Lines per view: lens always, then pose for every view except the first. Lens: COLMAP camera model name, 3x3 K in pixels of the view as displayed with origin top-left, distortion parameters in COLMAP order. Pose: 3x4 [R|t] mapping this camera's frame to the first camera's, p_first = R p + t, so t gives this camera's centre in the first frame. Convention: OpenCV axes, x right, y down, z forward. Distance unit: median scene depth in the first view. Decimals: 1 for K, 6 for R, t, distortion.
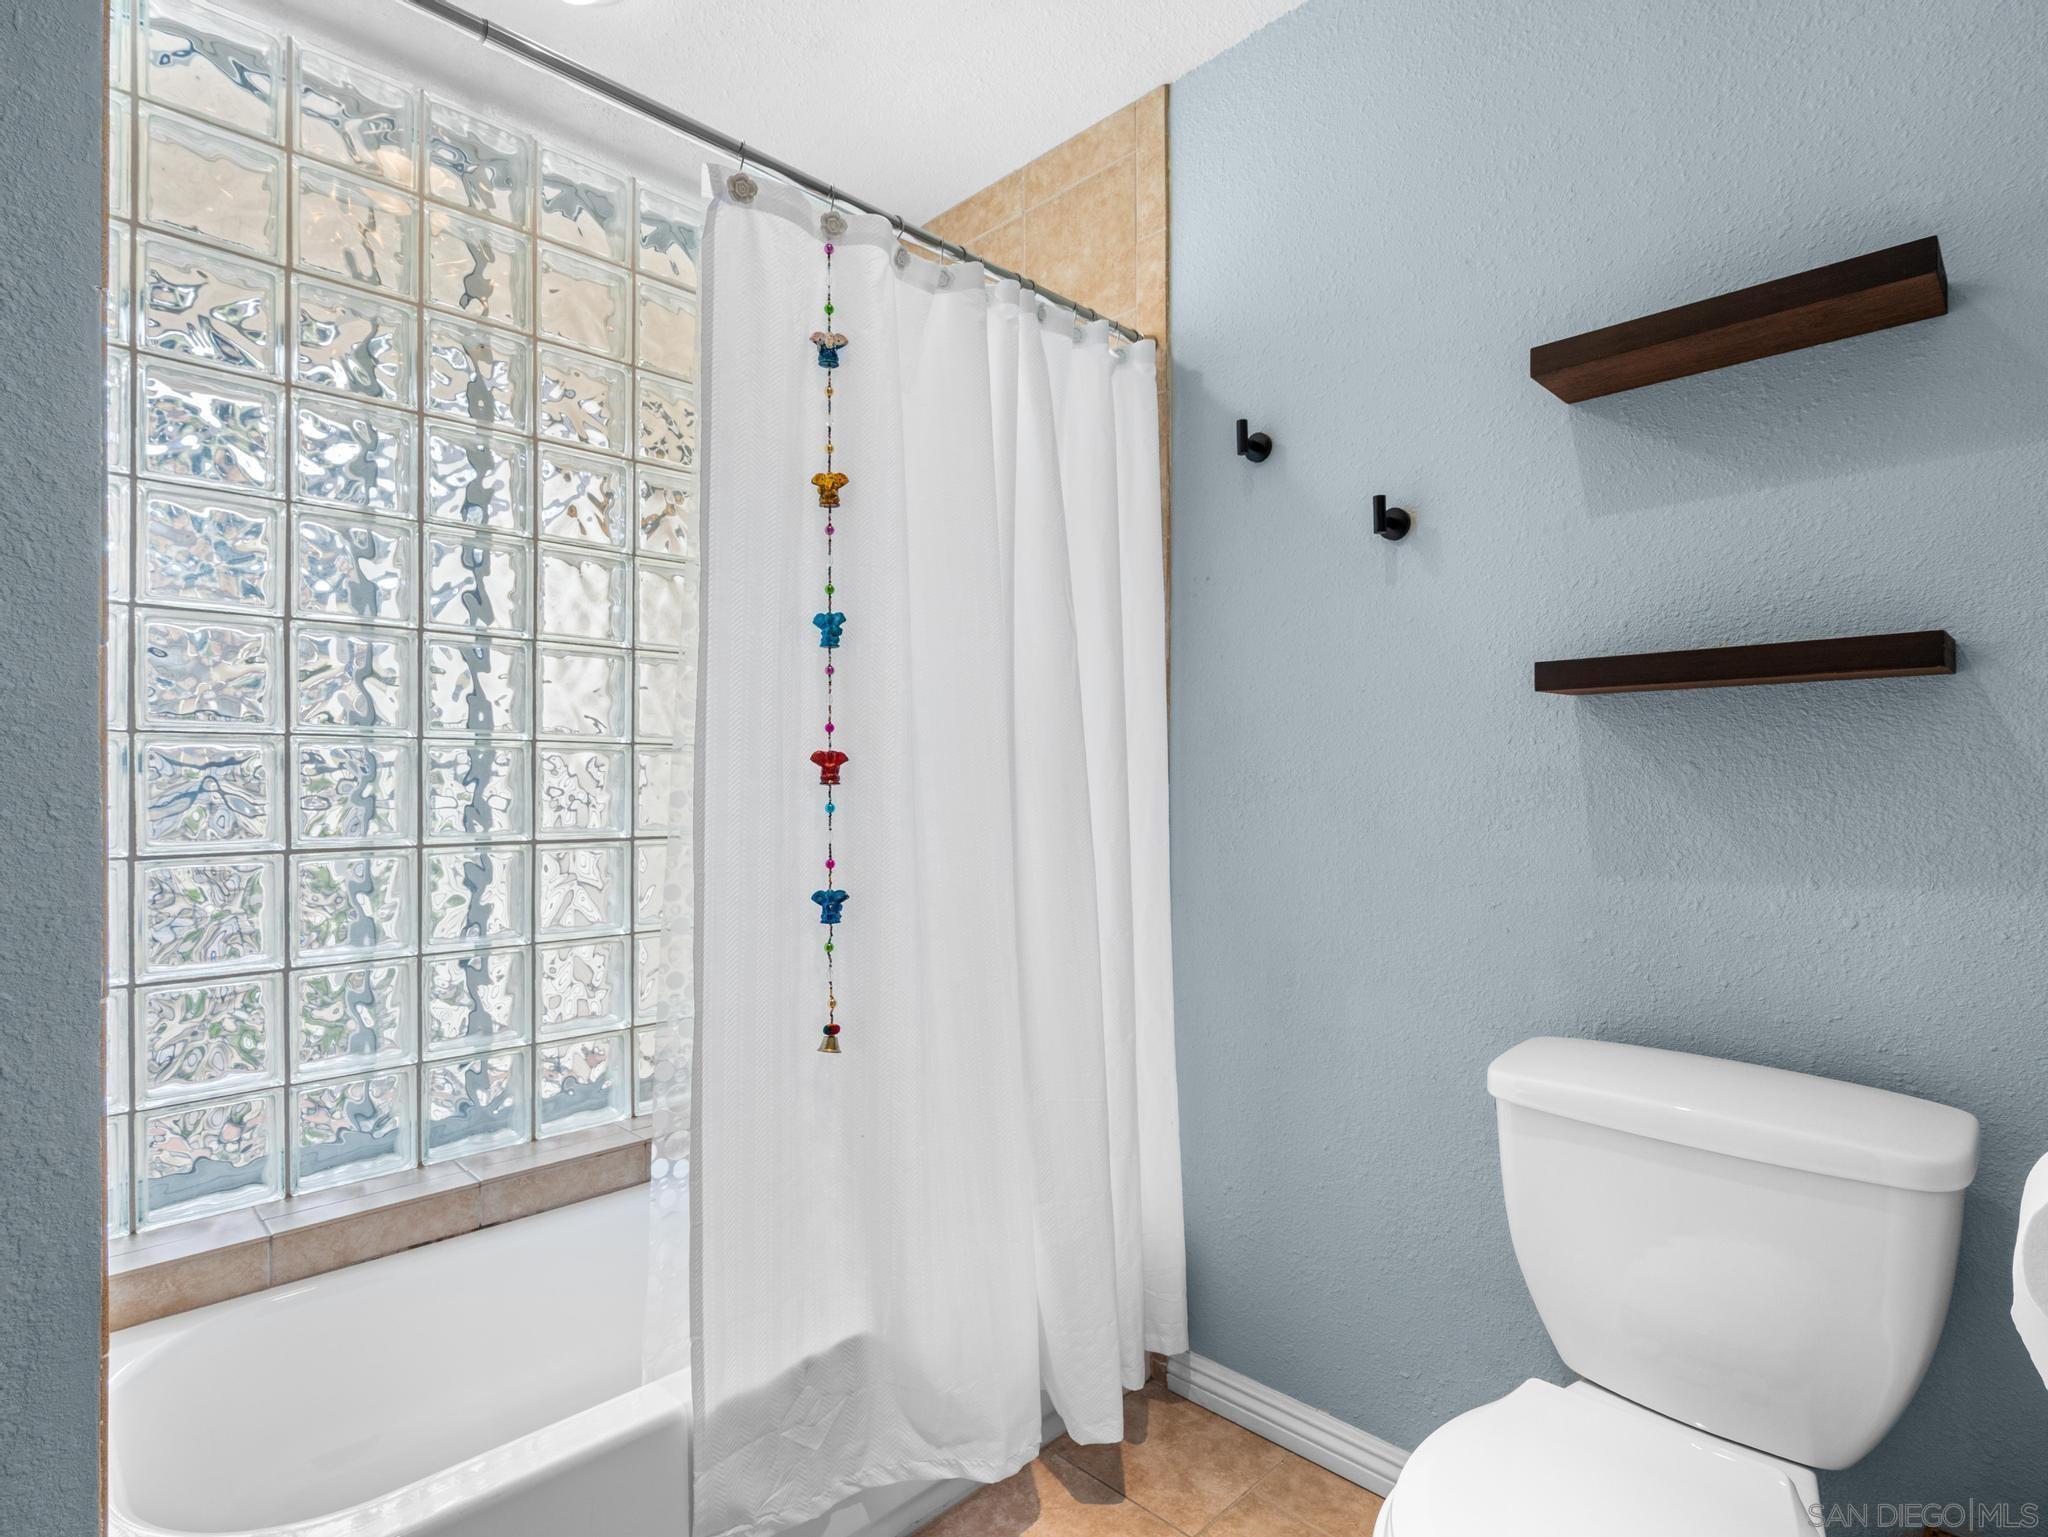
lens RADIAL K [[1053.4, 0, 1013.9], [0, 1053.4, 759.4], [0, 0, 1]] dist [0.001423, 0.000015]
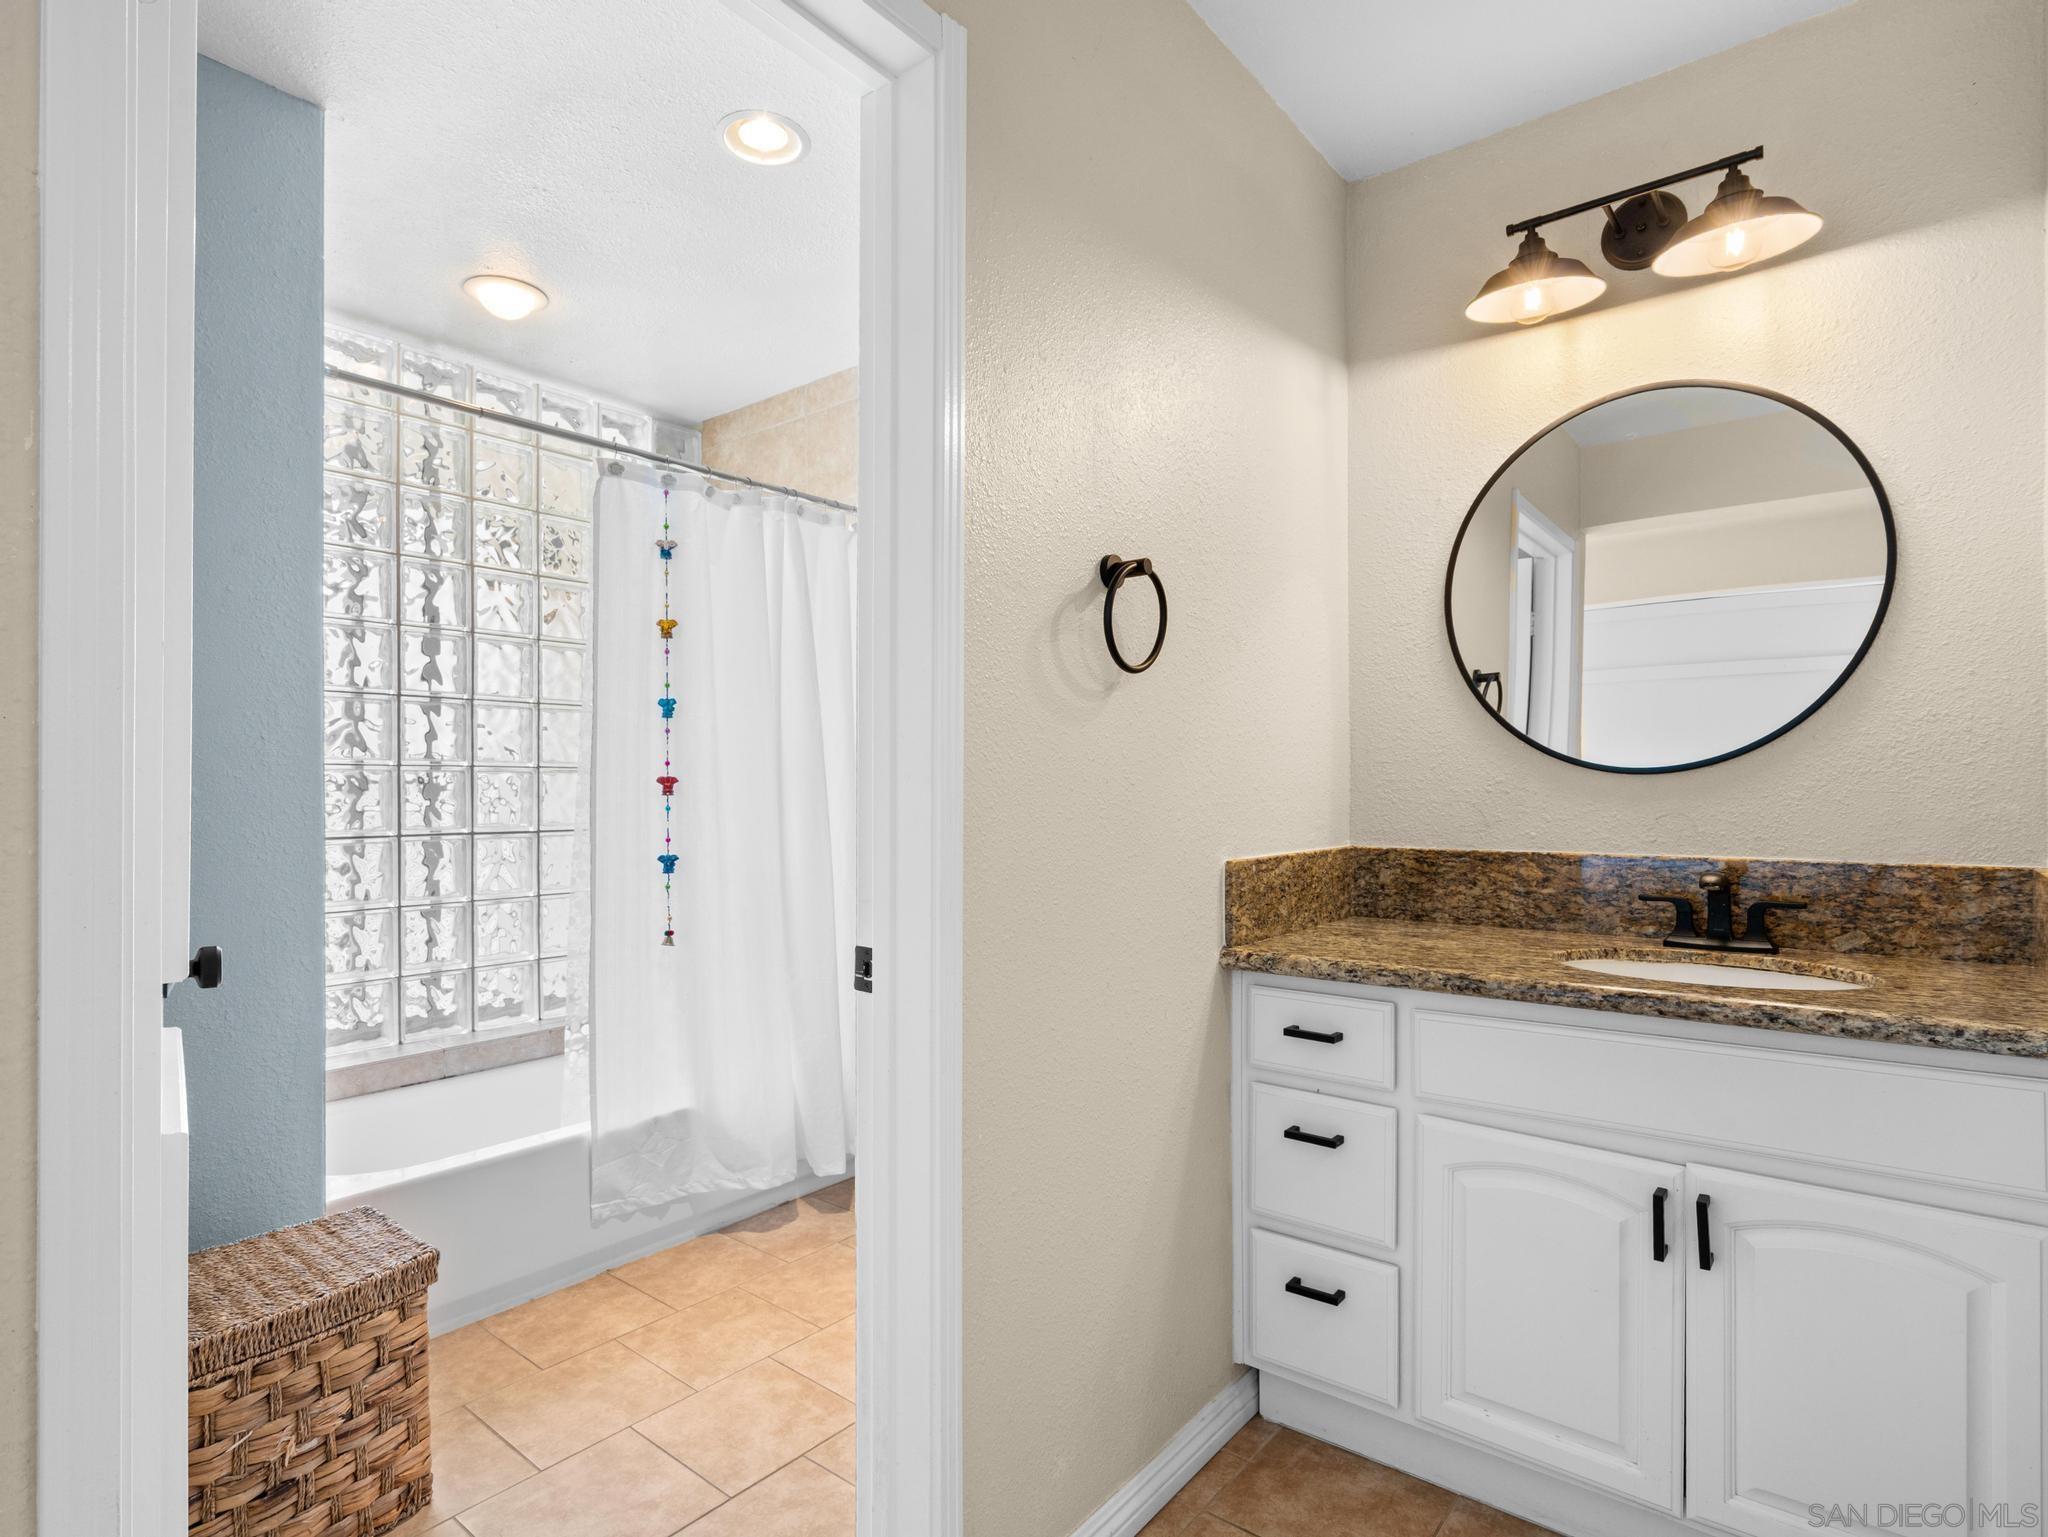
lens RADIAL K [[1069.9, 0, 1006.6], [0, 1069.9, 775.5], [0, 0, 1]] dist [0.000874, 0.000702]
pose [[0.994658, -0.001876, 0.103208, 0.178968], [0.000843, 0.999949, 0.010060, -0.023342], [-0.103221, -0.009919, 0.994609, -0.735551]]
